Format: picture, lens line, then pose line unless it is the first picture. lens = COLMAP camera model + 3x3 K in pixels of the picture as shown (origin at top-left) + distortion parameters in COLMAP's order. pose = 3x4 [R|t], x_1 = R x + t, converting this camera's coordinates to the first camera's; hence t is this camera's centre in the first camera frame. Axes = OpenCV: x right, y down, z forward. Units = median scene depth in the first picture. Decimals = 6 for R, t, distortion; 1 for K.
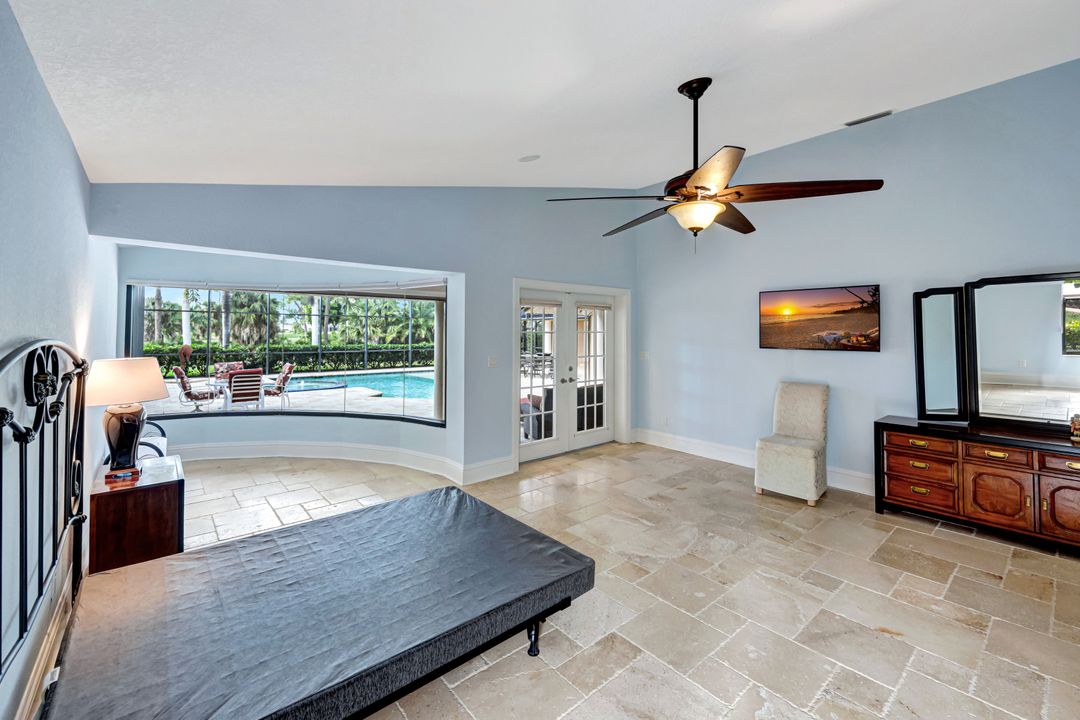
lens RADIAL K [[448.3, 0, 541.4], [0, 448.3, 326.9], [0, 0, 1]] dist [-0.003268, 0.000073]
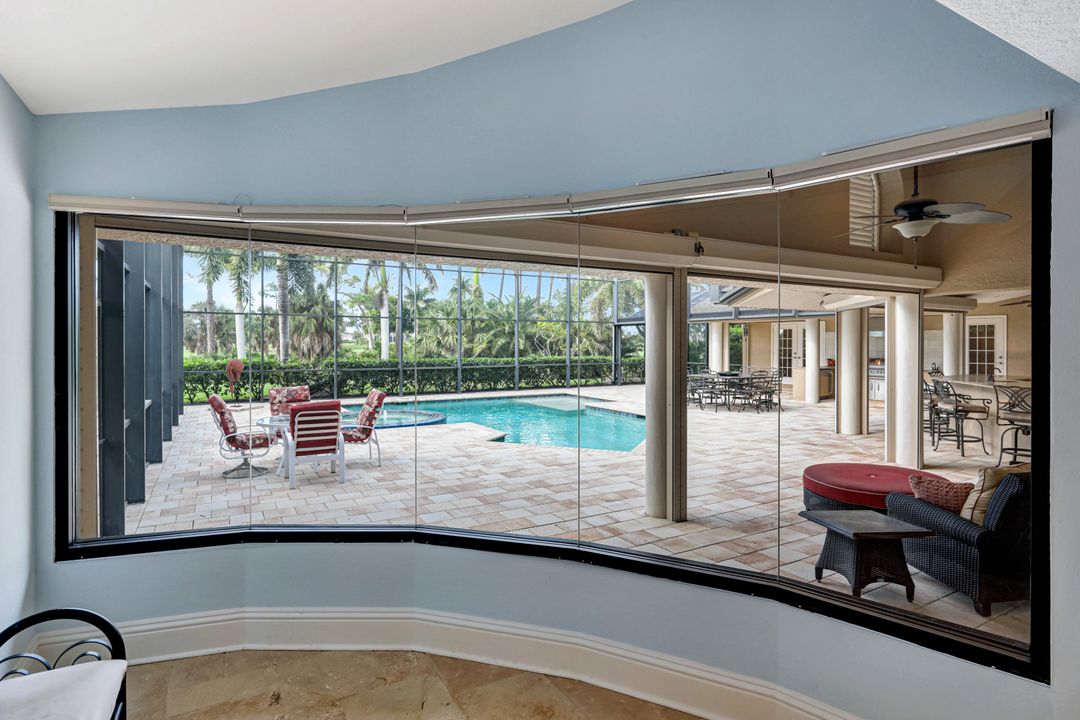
lens RADIAL K [[563.3, 0, 538.9], [0, 563.3, 351.4], [0, 0, 1]] dist [0.000637, 0.001085]
pose [[0.982308, -0.001402, -0.187268, -0.093791], [0.006705, 0.999594, 0.027688, 0.004061], [0.187153, -0.028454, 0.981919, 0.132051]]
